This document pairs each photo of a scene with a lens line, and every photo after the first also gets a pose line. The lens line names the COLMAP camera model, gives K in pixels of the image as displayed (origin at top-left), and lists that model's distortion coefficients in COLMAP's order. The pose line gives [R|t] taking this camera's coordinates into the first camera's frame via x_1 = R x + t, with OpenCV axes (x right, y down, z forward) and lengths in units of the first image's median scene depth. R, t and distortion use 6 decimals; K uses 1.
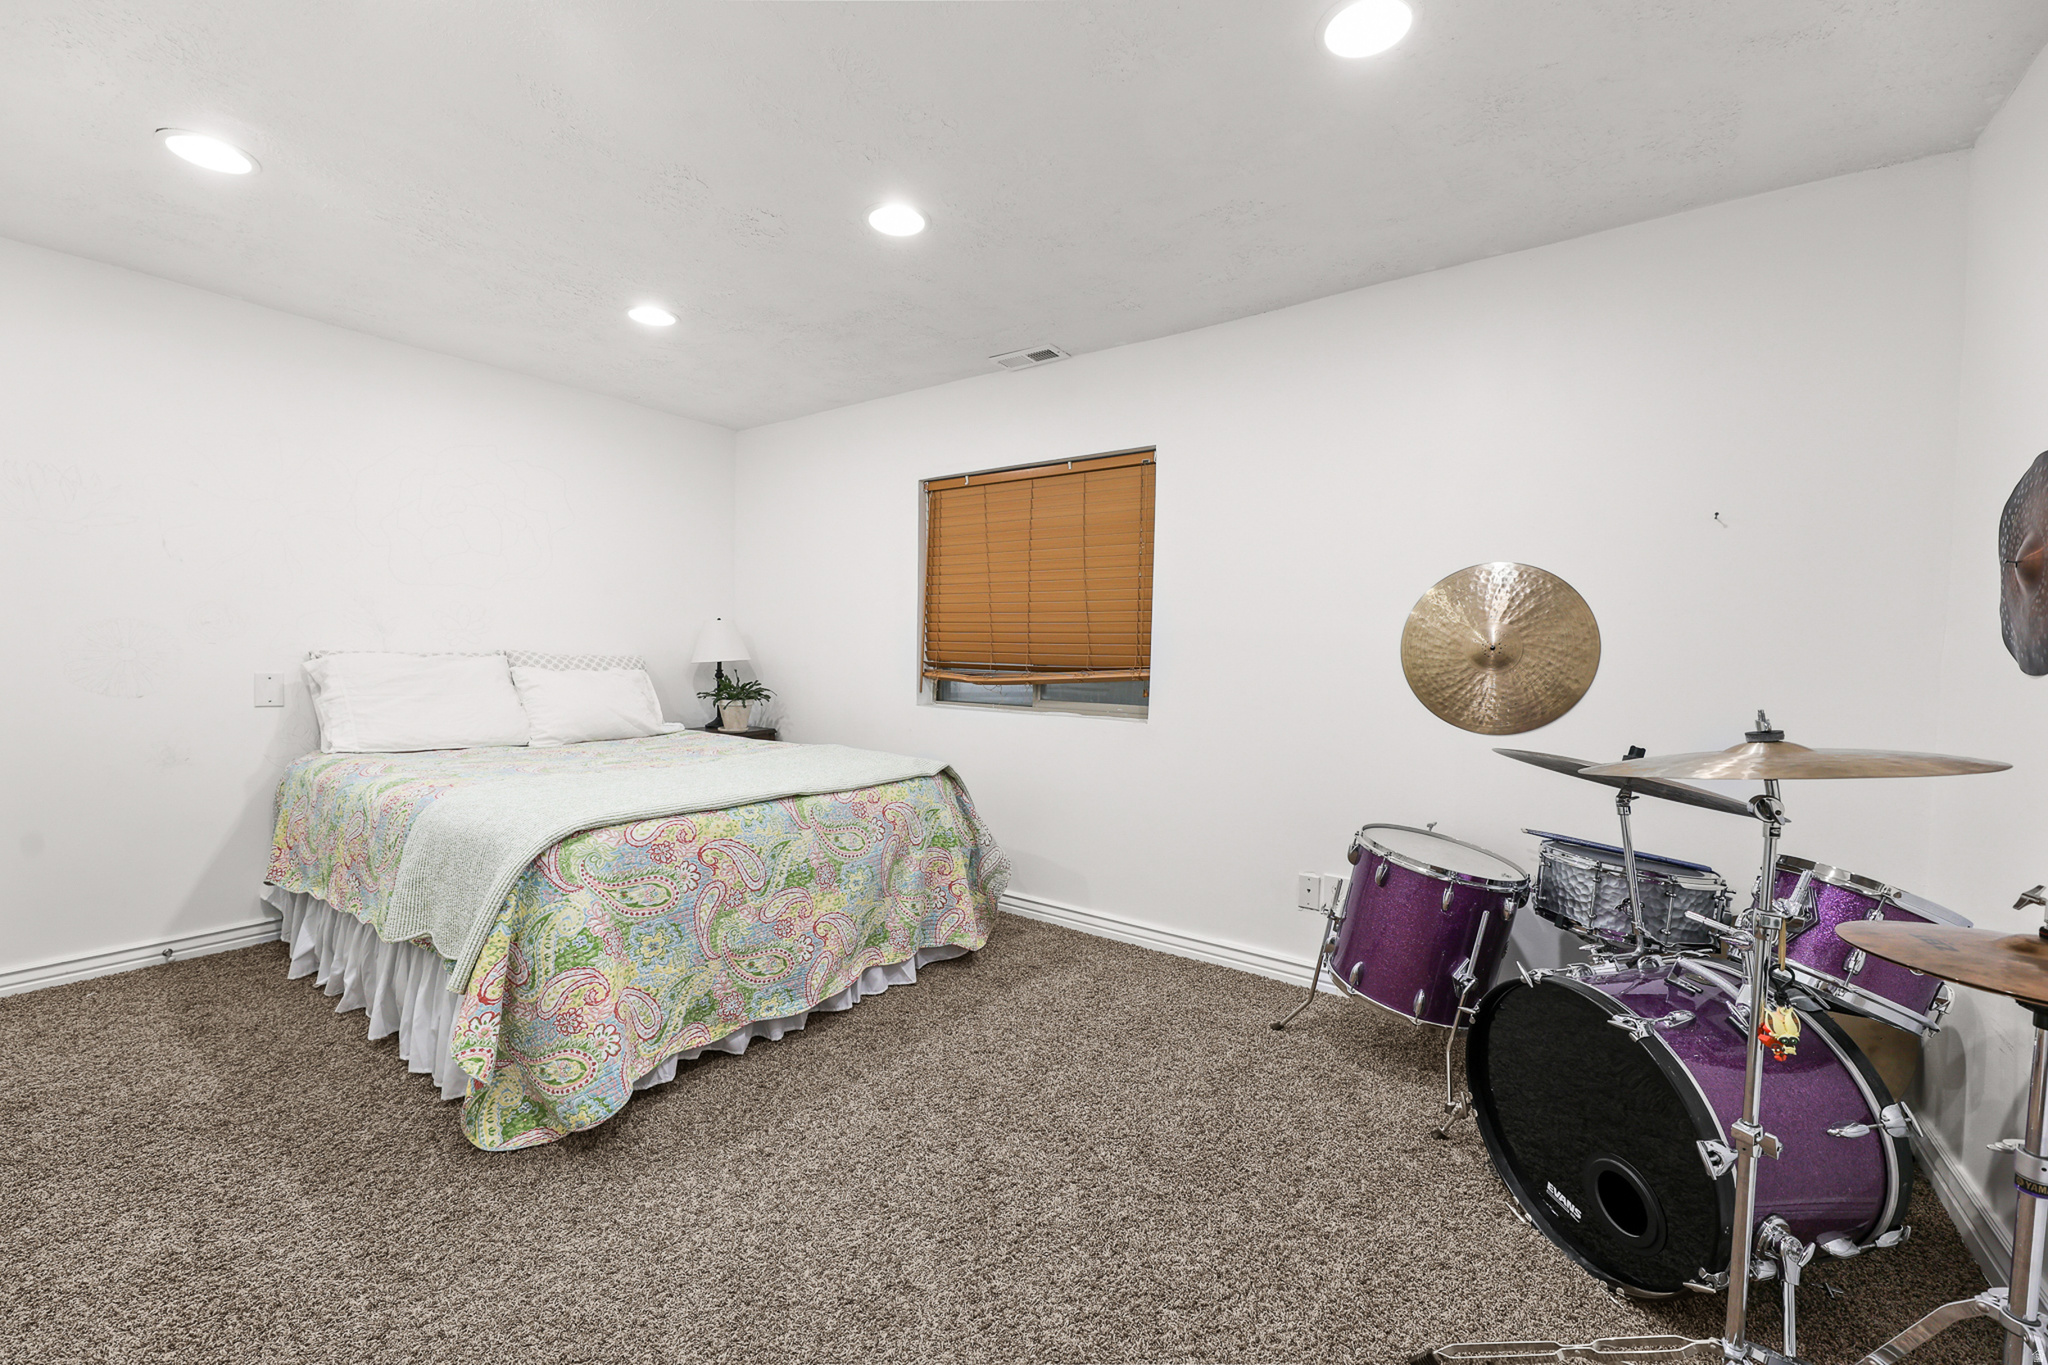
lens RADIAL K [[849.3, 0, 1017.0], [0, 849.3, 618.3], [0, 0, 1]] dist [0.002631, -0.000146]
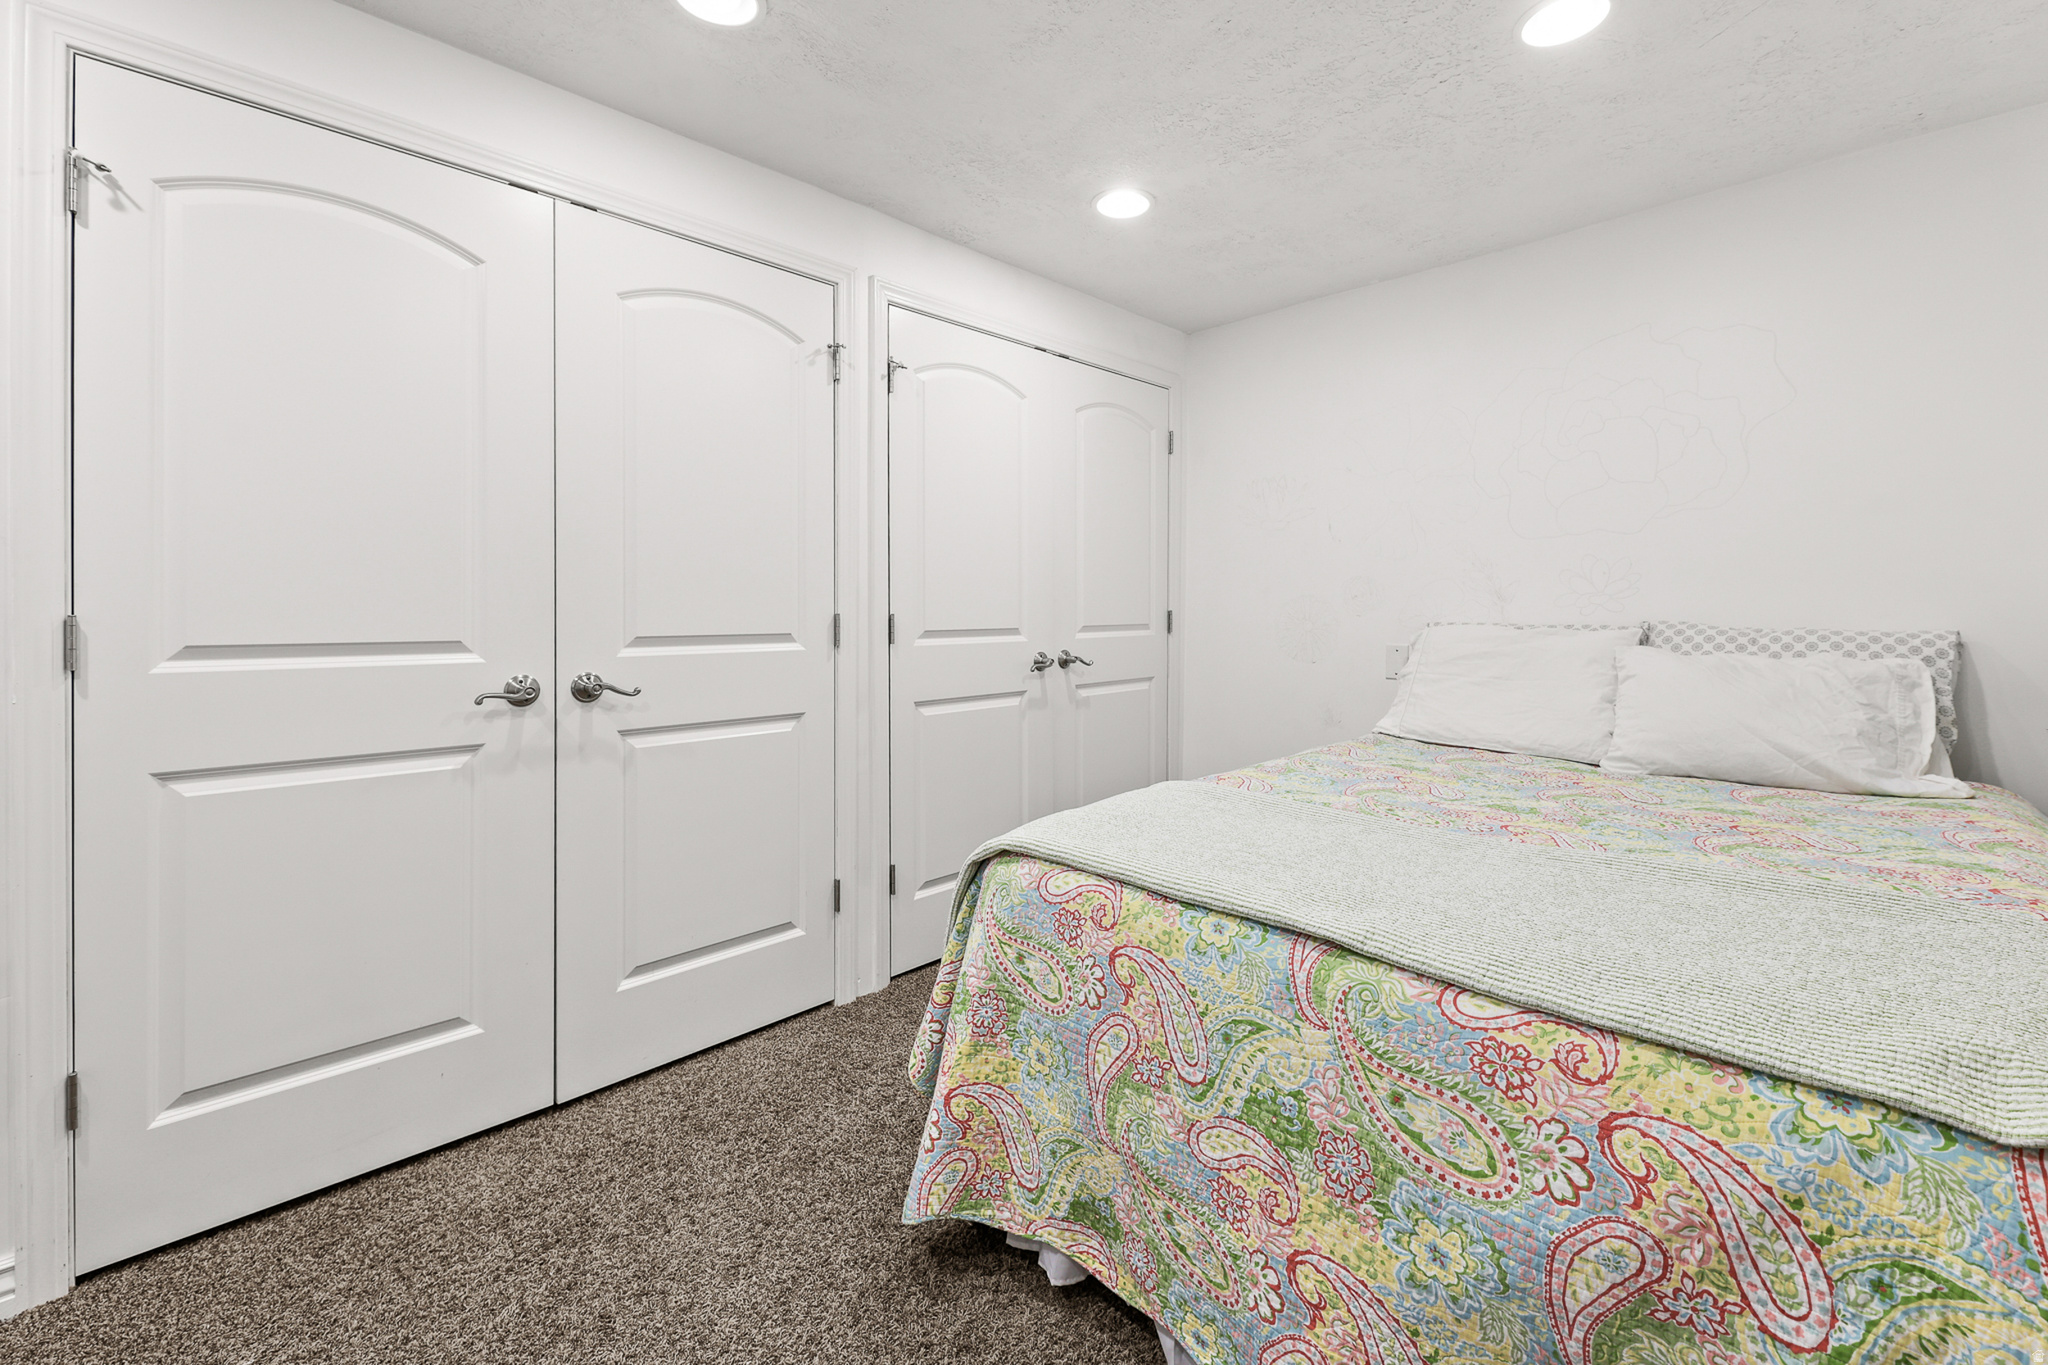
lens RADIAL K [[849.3, 0, 1017.0], [0, 849.3, 618.3], [0, 0, 1]] dist [0.002631, -0.000146]
pose [[-0.137211, -0.009557, -0.990496, 0.211829], [0.033739, 0.999328, -0.014316, 0.044320], [0.989967, -0.035382, -0.136797, 0.958818]]
